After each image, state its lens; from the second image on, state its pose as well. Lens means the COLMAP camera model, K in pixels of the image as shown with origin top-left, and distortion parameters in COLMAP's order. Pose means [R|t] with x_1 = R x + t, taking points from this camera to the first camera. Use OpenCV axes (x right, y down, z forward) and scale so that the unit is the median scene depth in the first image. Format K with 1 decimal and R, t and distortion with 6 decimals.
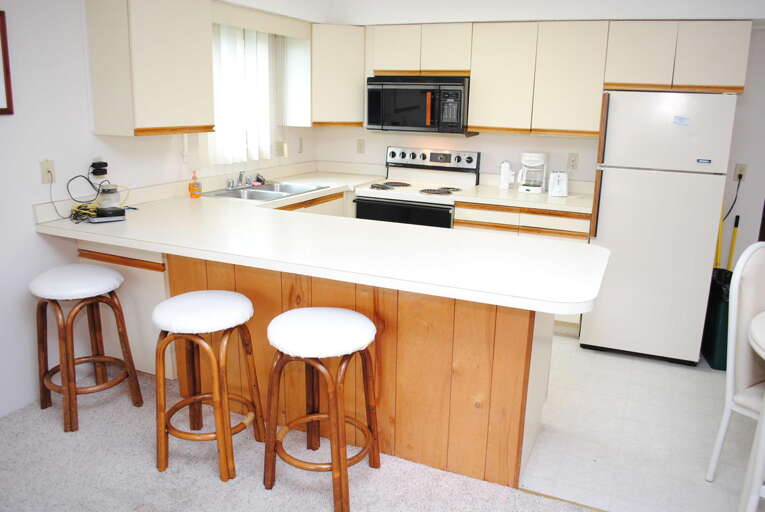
lens RADIAL K [[603.0, 0, 382.4], [0, 603.0, 246.1], [0, 0, 1]] dist [-0.070004, 0.006200]
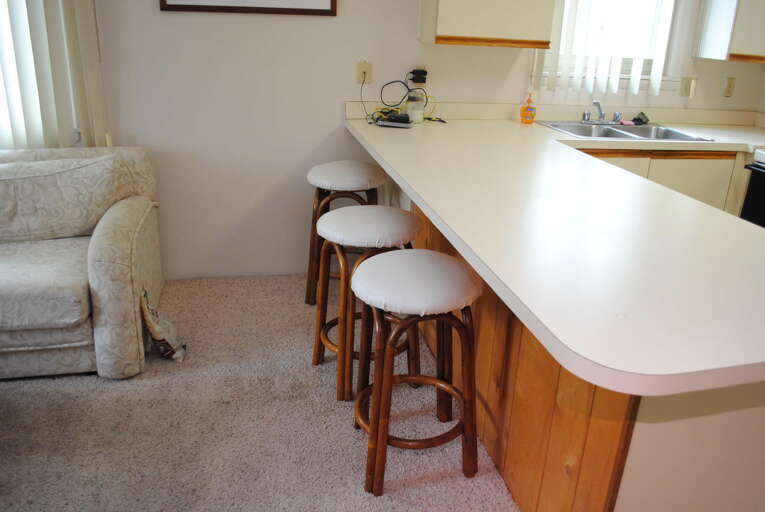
lens RADIAL K [[603.0, 0, 382.4], [0, 603.0, 246.1], [0, 0, 1]] dist [-0.070004, 0.006200]
pose [[0.617820, 0.283402, -0.733473, 0.294647], [-0.211707, 0.958299, 0.191946, -0.033940], [0.757284, 0.036693, 0.652054, 0.279214]]
